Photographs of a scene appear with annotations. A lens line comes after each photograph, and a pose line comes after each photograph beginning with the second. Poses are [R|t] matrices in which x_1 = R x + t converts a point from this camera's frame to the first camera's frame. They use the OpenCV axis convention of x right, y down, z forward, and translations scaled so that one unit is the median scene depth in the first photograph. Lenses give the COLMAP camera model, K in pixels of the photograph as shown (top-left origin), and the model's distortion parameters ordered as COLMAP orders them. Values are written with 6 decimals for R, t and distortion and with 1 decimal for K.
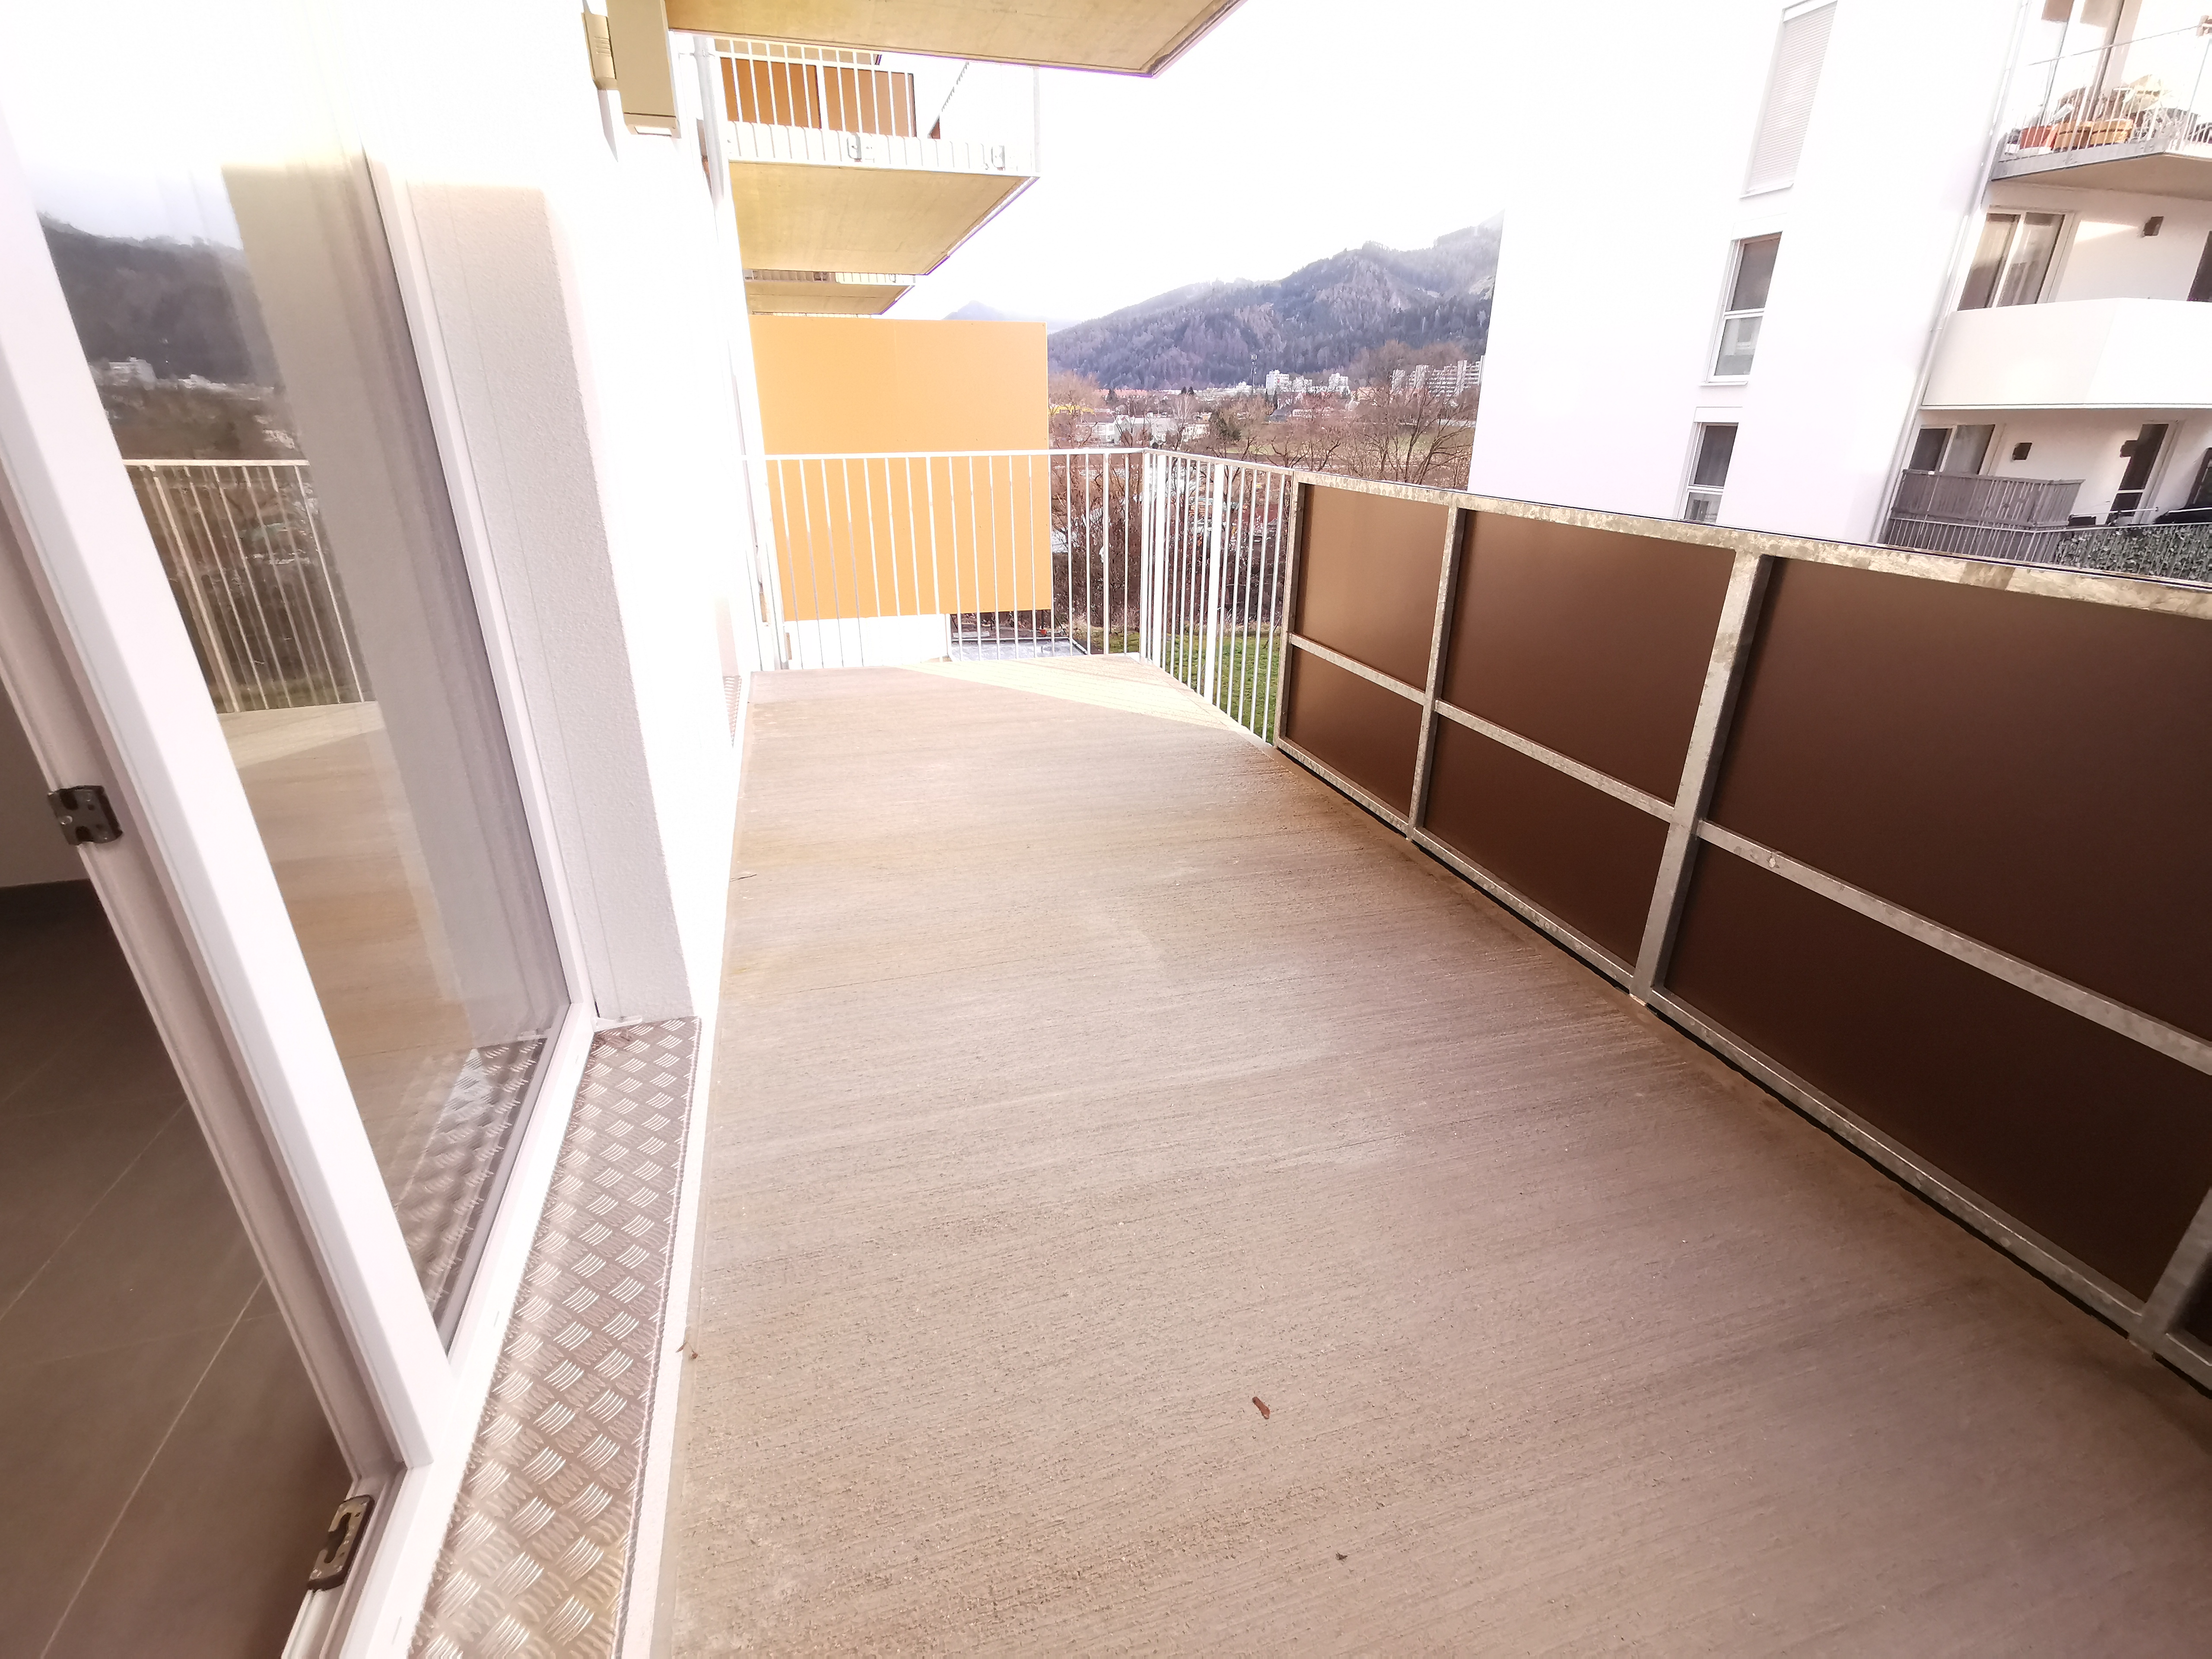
lens RADIAL K [[1016.1, 0, 1087.3], [0, 1016.1, 836.8], [0, 0, 1]] dist [-0.007693, 0.008897]
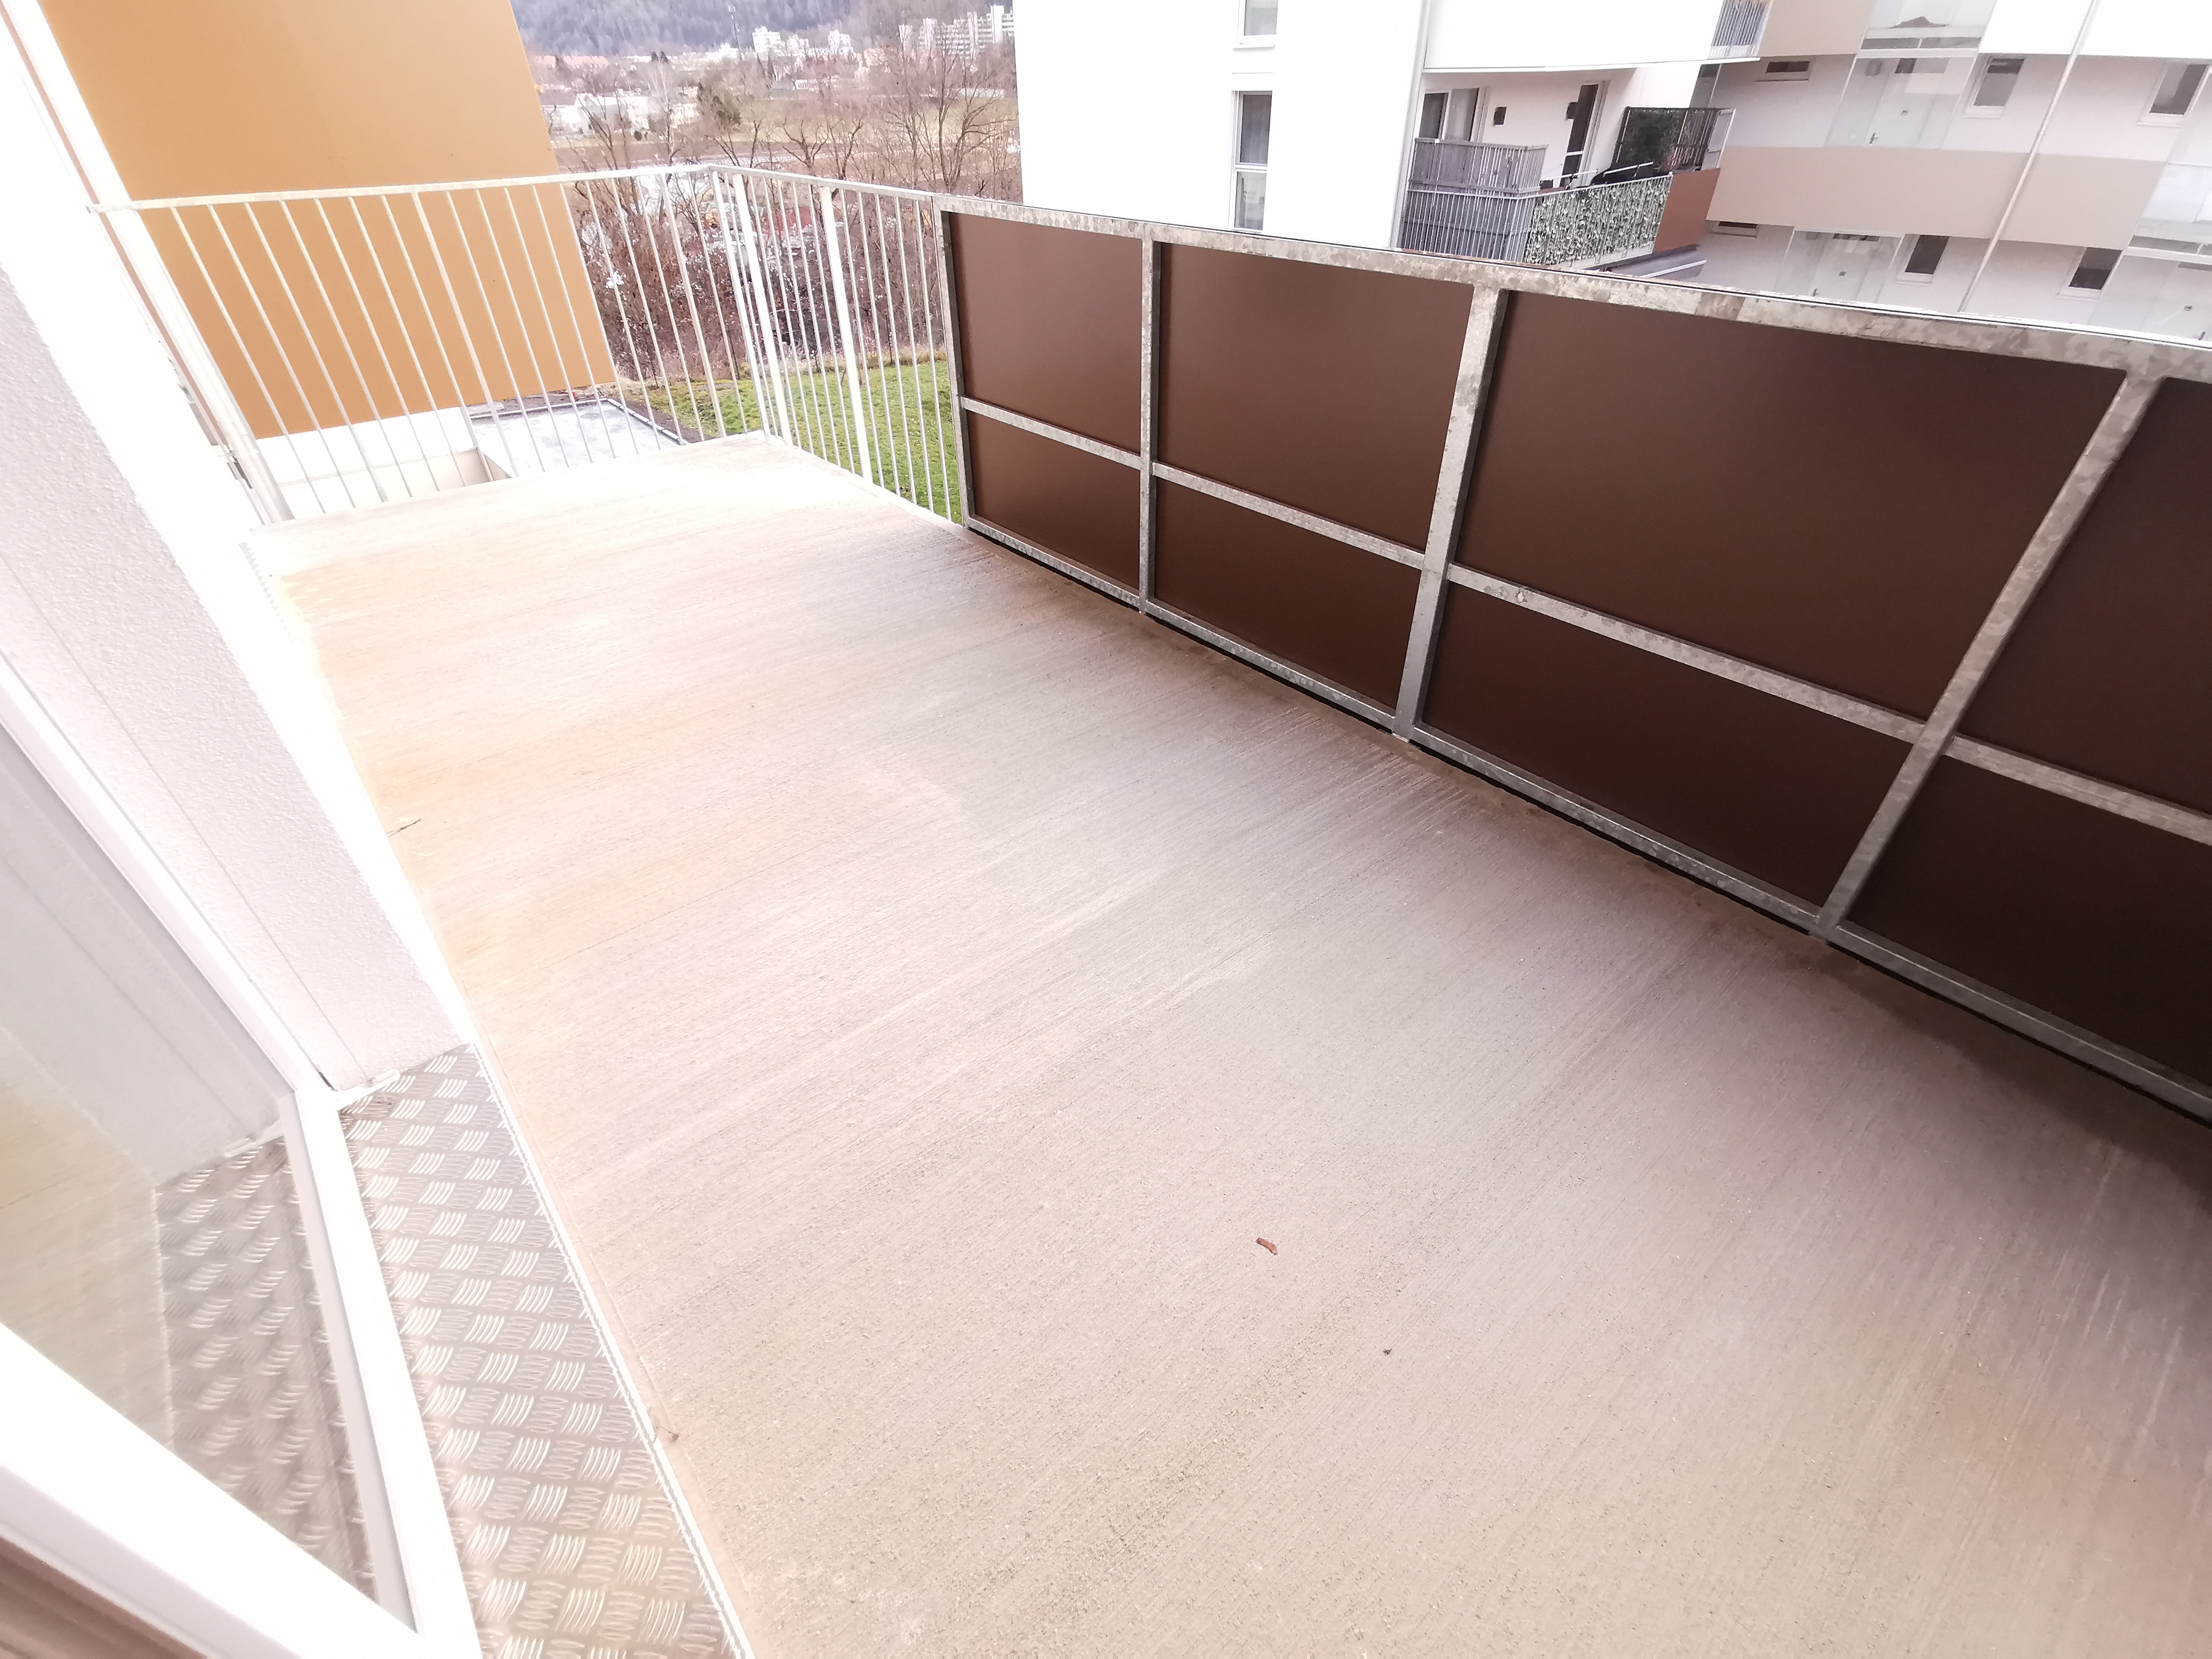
lens RADIAL K [[1016.1, 0, 1096.2], [0, 1016.1, 841.7], [0, 0, 1]] dist [-0.007693, 0.008897]
pose [[0.913740, -0.258611, 0.313369, -0.114393], [0.174595, 0.946356, 0.271895, -0.080614], [-0.366874, -0.193729, 0.909875, 0.104078]]
